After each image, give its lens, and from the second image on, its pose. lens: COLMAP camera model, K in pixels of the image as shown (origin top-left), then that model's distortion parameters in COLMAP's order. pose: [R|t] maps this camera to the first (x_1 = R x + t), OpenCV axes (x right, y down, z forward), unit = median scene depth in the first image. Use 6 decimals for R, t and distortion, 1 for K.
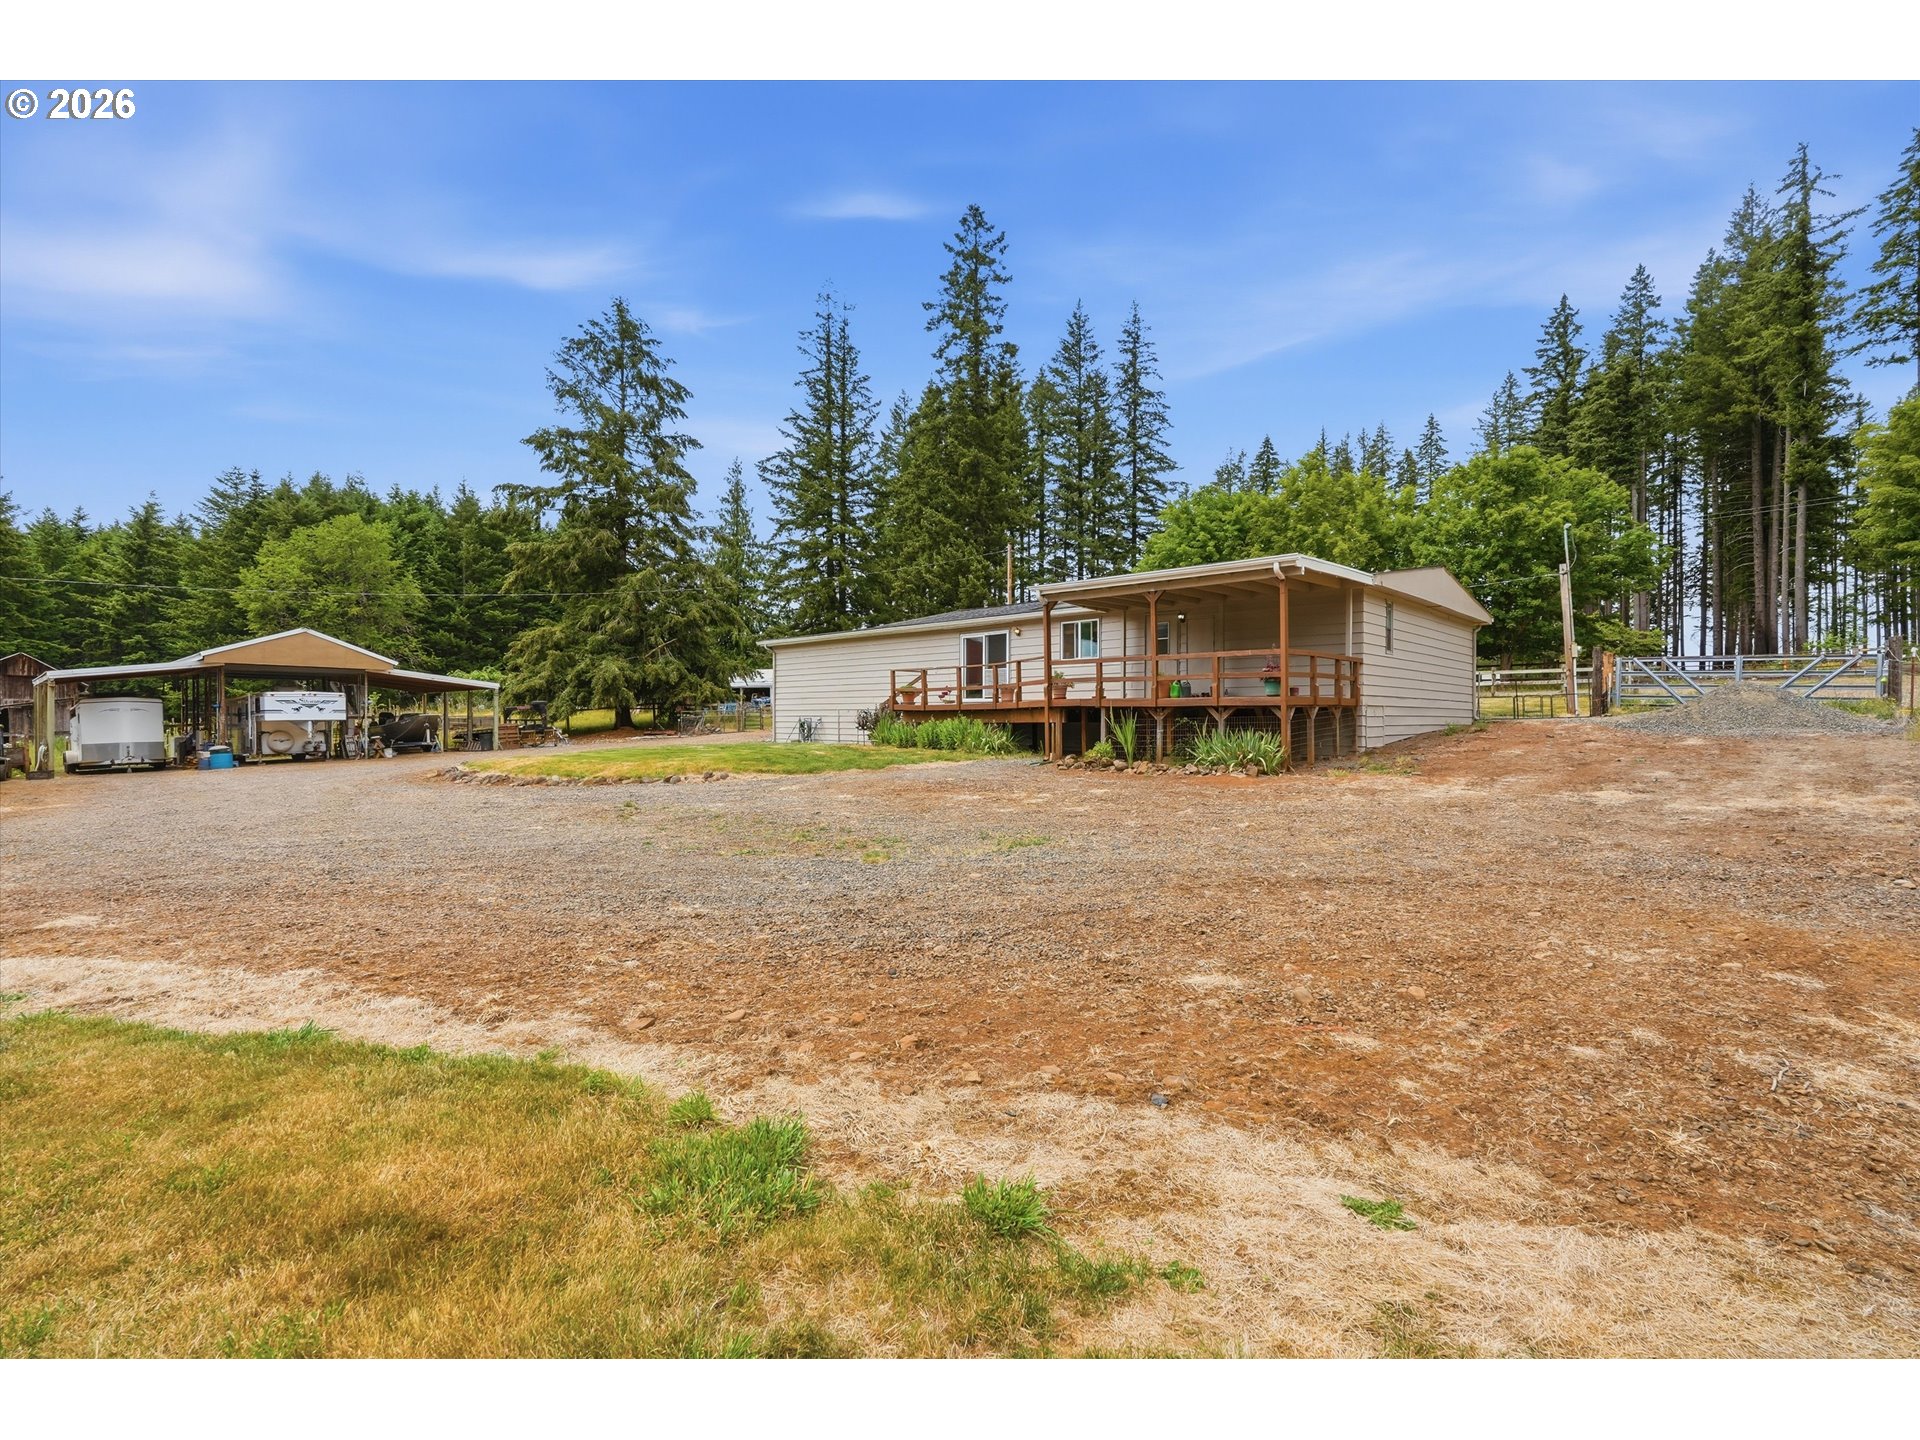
lens RADIAL K [[852.3, 0, 947.5], [0, 852.3, 729.2], [0, 0, 1]] dist [-0.003507, 0.007185]
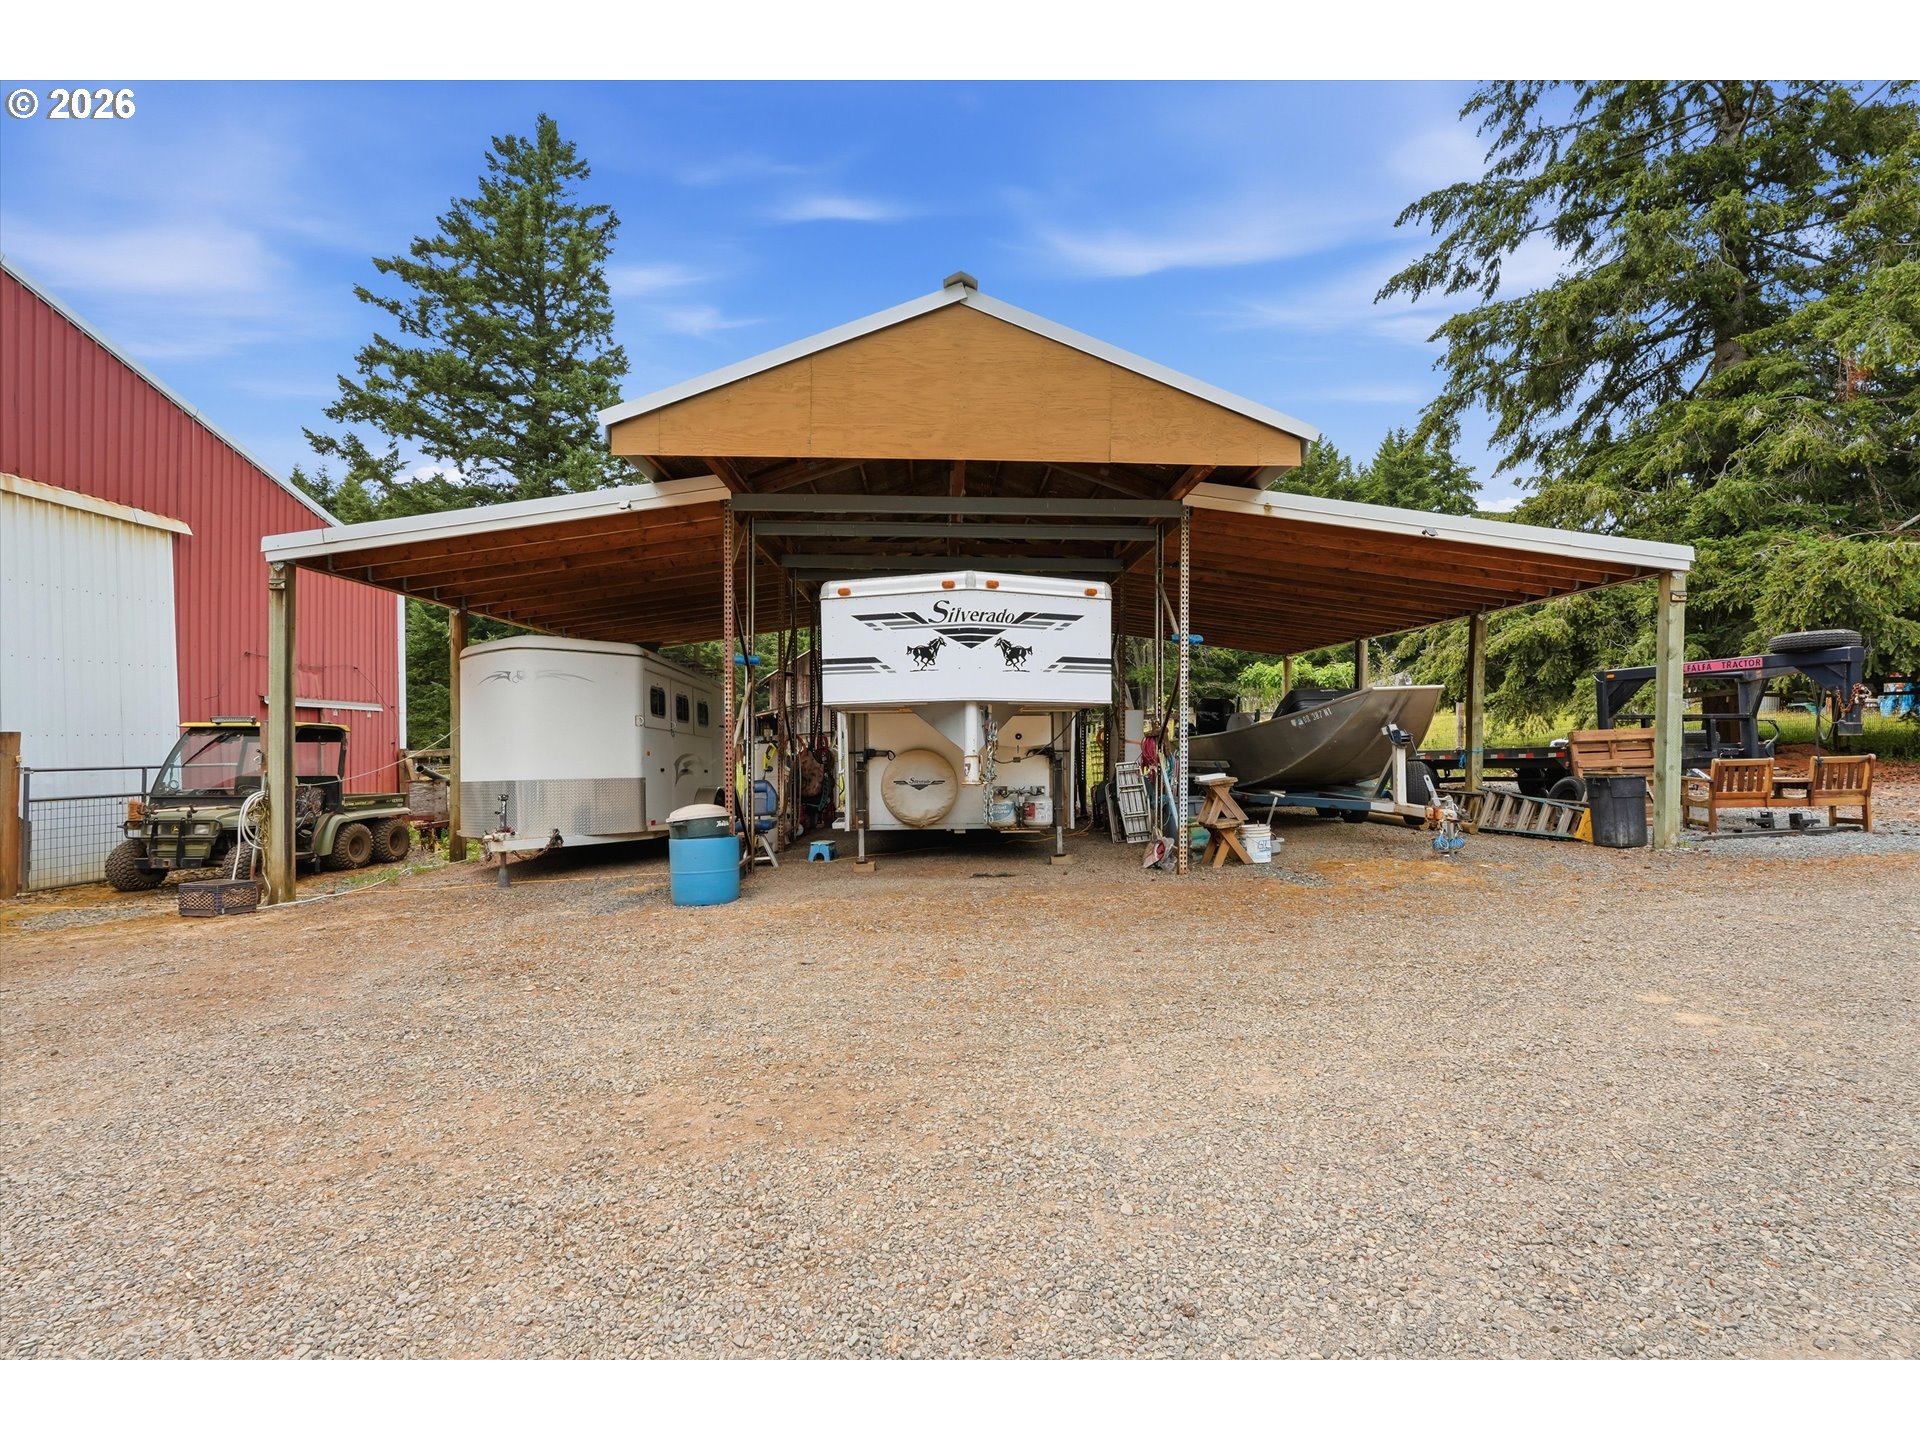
lens RADIAL K [[852.3, 0, 947.5], [0, 852.3, 729.2], [0, 0, 1]] dist [-0.003507, 0.007185]
pose [[0.669879, 0.000531, -0.742470, -0.551375], [-0.011087, 0.999895, -0.009288, -0.001526], [0.742388, 0.014454, 0.669815, 0.794550]]
